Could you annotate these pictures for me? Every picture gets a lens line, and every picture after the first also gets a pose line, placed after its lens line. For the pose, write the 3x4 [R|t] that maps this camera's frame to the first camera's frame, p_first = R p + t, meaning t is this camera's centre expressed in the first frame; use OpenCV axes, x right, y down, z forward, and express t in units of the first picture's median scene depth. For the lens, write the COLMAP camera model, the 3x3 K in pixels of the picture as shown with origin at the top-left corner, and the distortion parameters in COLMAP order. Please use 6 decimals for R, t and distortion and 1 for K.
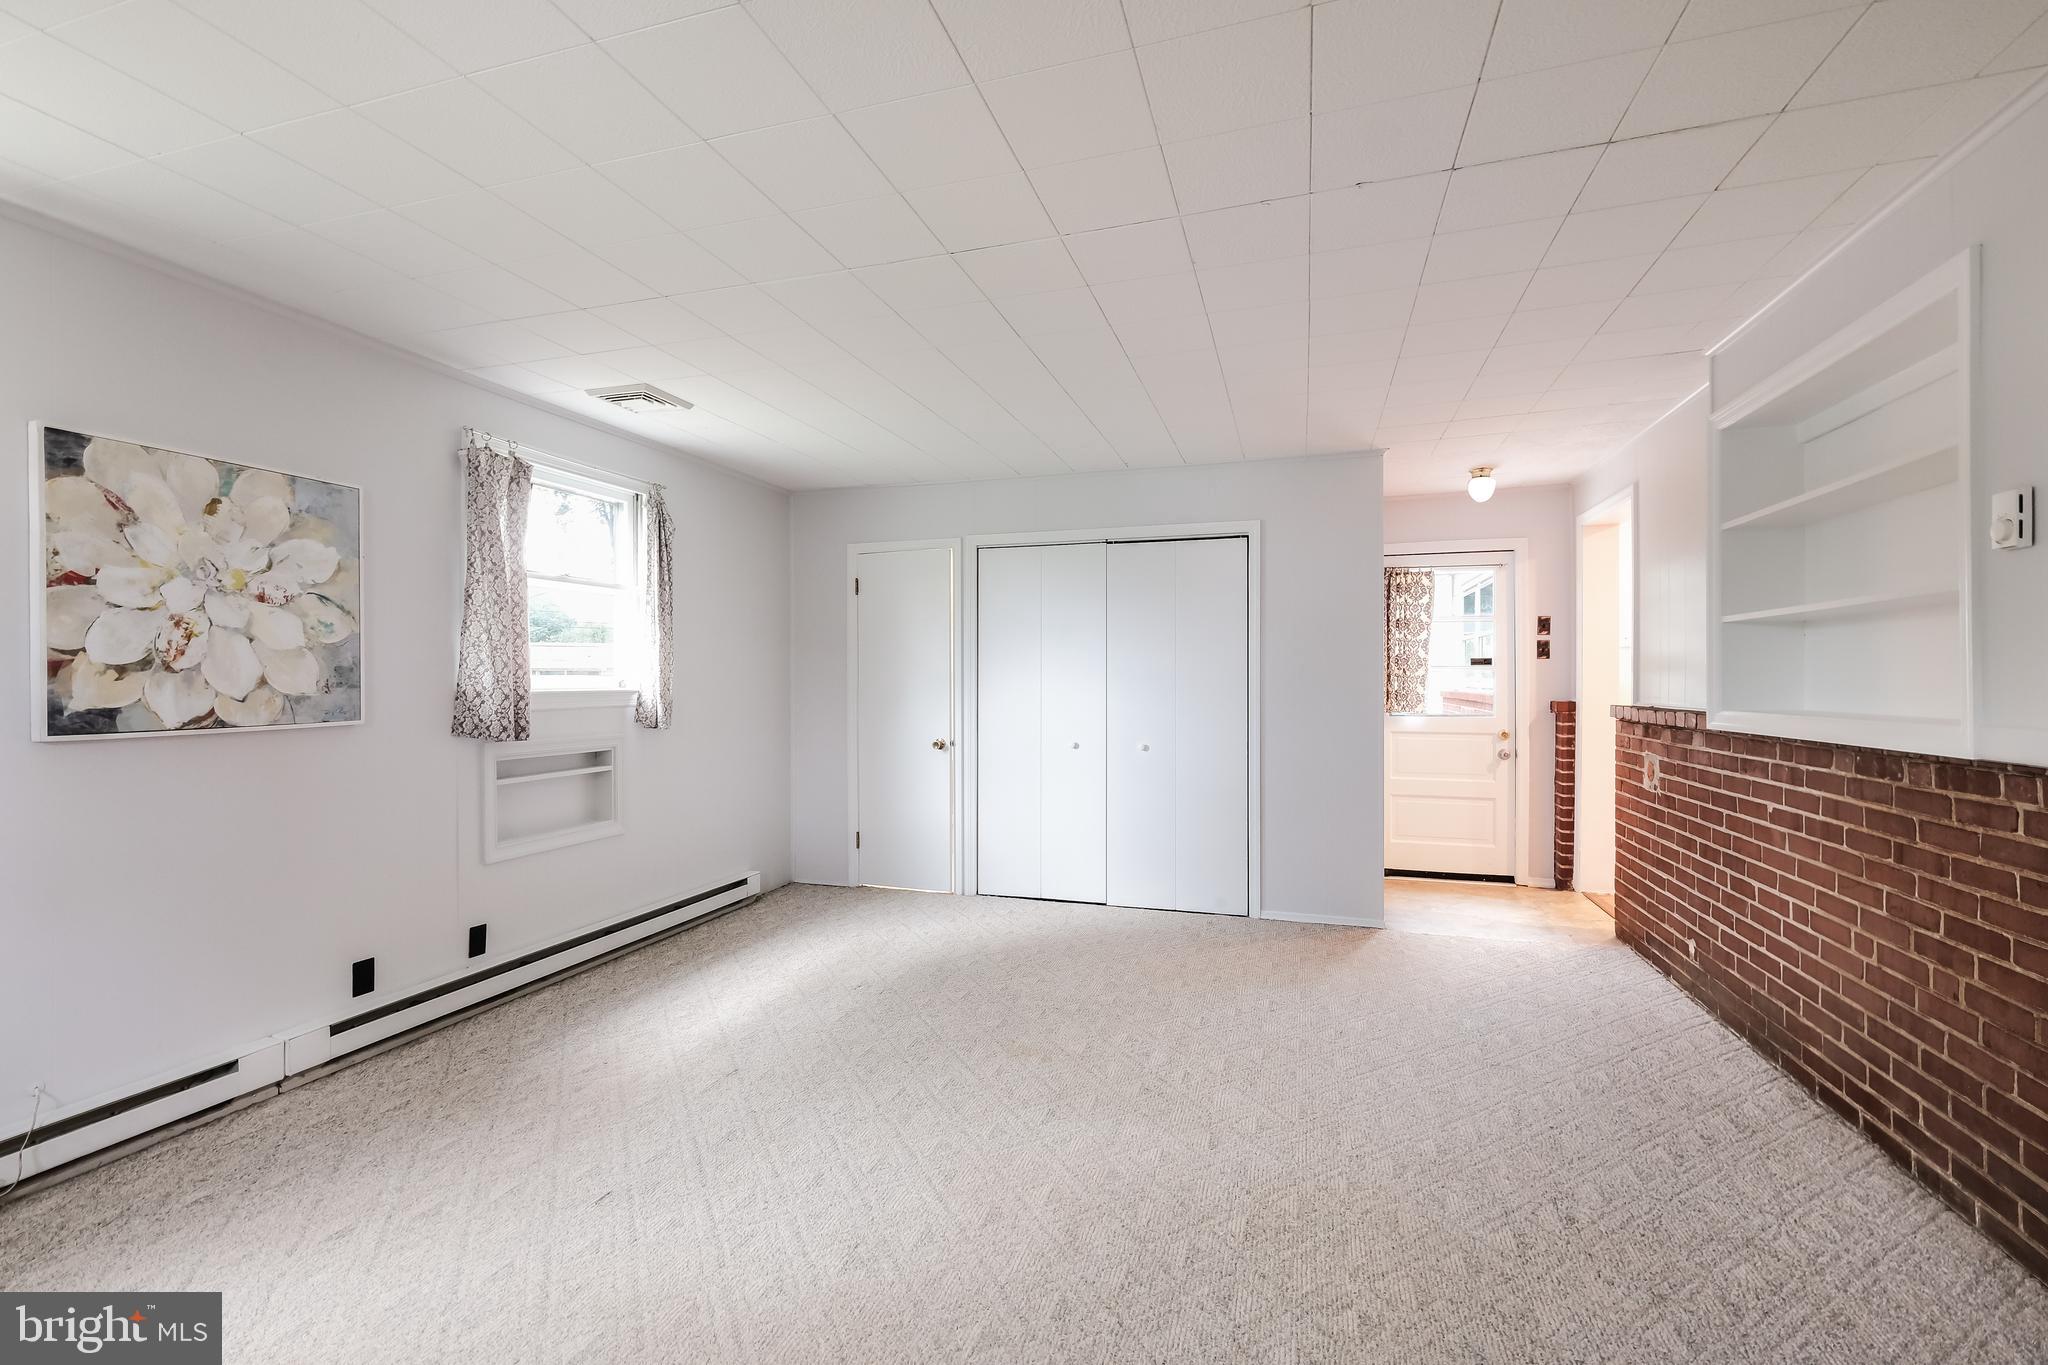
lens RADIAL K [[875.2, 0, 1024.0], [0, 875.2, 682.5], [0, 0, 1]] dist [0.001746, 0.000454]
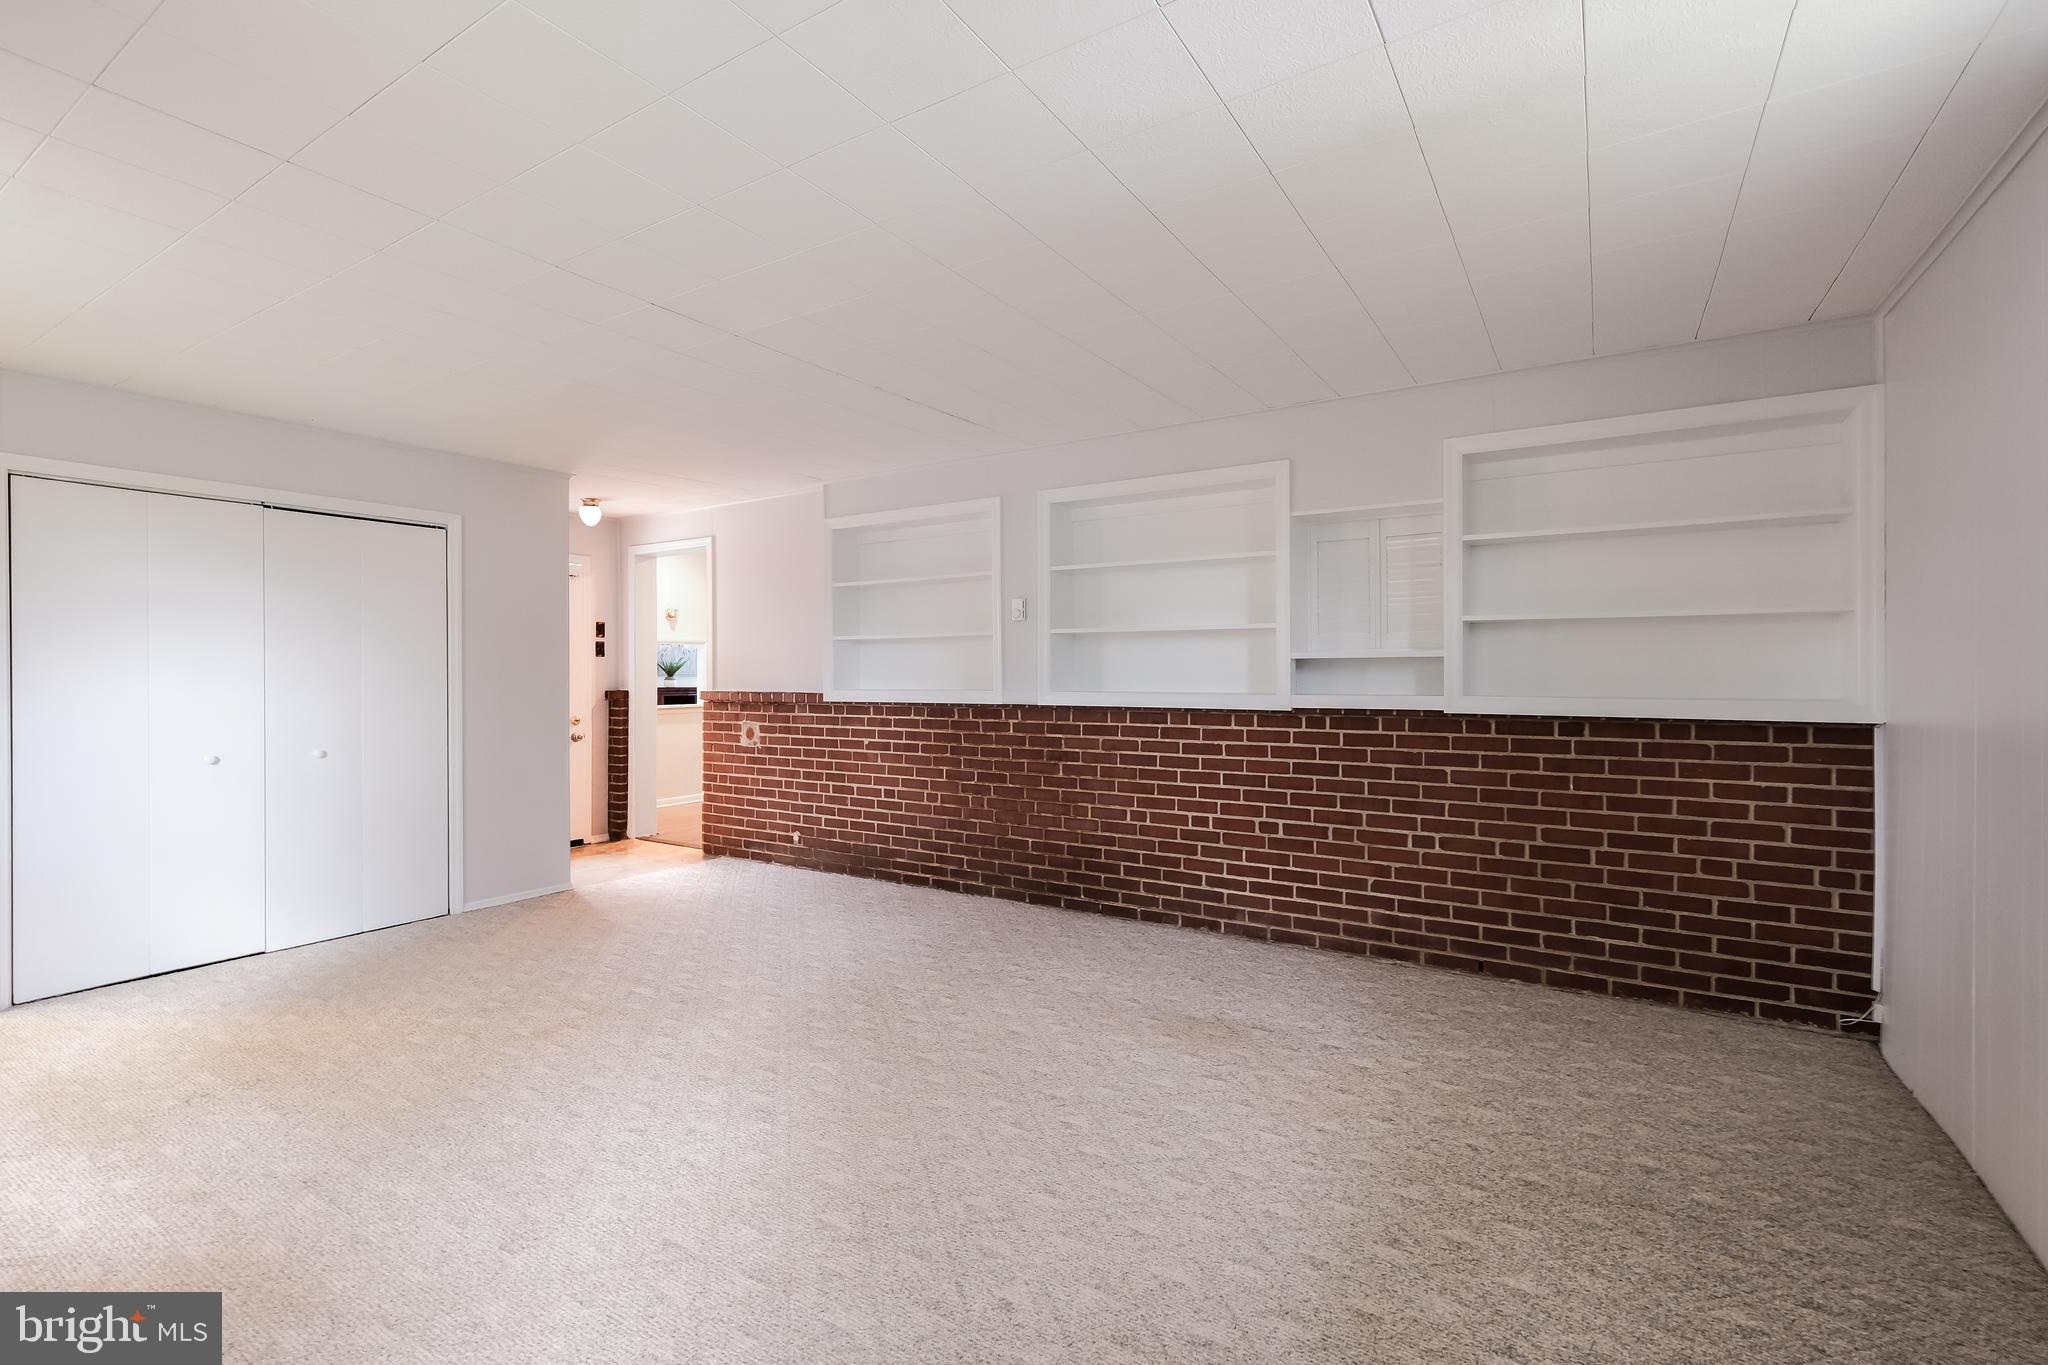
lens RADIAL K [[875.2, 0, 1024.0], [0, 875.2, 682.5], [0, 0, 1]] dist [0.001746, 0.000454]
pose [[0.277058, -0.012716, 0.960769, -0.758040], [0.007543, 0.999910, 0.011059, -0.000019], [-0.960824, 0.004183, 0.277129, 0.152122]]
